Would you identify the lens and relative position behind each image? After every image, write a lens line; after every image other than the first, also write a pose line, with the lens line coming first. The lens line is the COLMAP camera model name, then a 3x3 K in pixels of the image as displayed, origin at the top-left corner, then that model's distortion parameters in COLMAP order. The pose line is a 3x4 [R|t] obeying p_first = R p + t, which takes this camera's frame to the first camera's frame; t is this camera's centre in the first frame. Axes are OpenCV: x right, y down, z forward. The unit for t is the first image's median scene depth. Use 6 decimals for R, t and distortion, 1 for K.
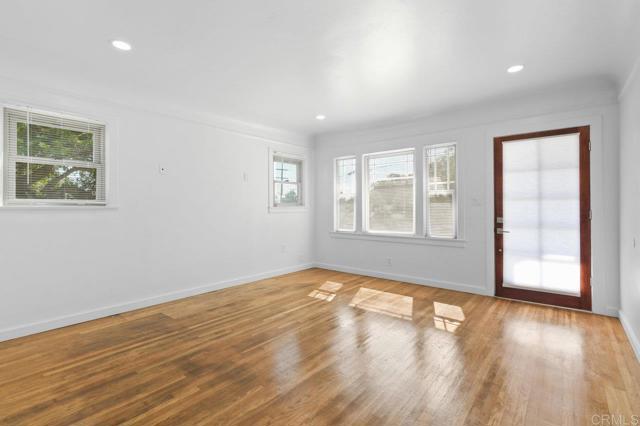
lens RADIAL K [[293.4, 0, 332.3], [0, 293.4, 204.6], [0, 0, 1]] dist [0.003053, -0.000220]
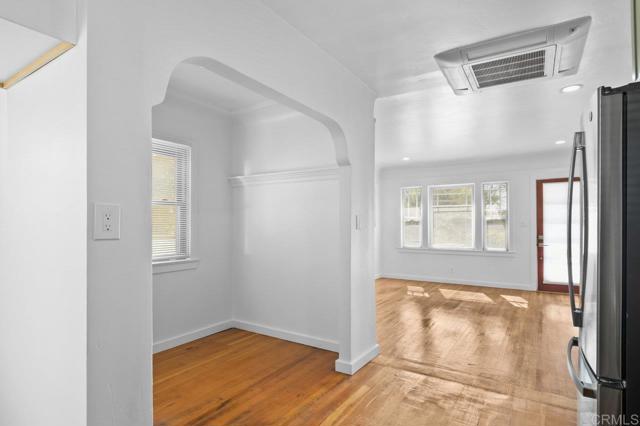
lens RADIAL K [[343.4, 0, 322.1], [0, 343.4, 219.1], [0, 0, 1]] dist [0.001493, -0.000190]
pose [[0.995201, 0.001895, 0.097836, -0.672287], [-0.001360, 0.999984, -0.005534, -0.025919], [-0.097844, 0.005374, 0.995187, -0.578956]]
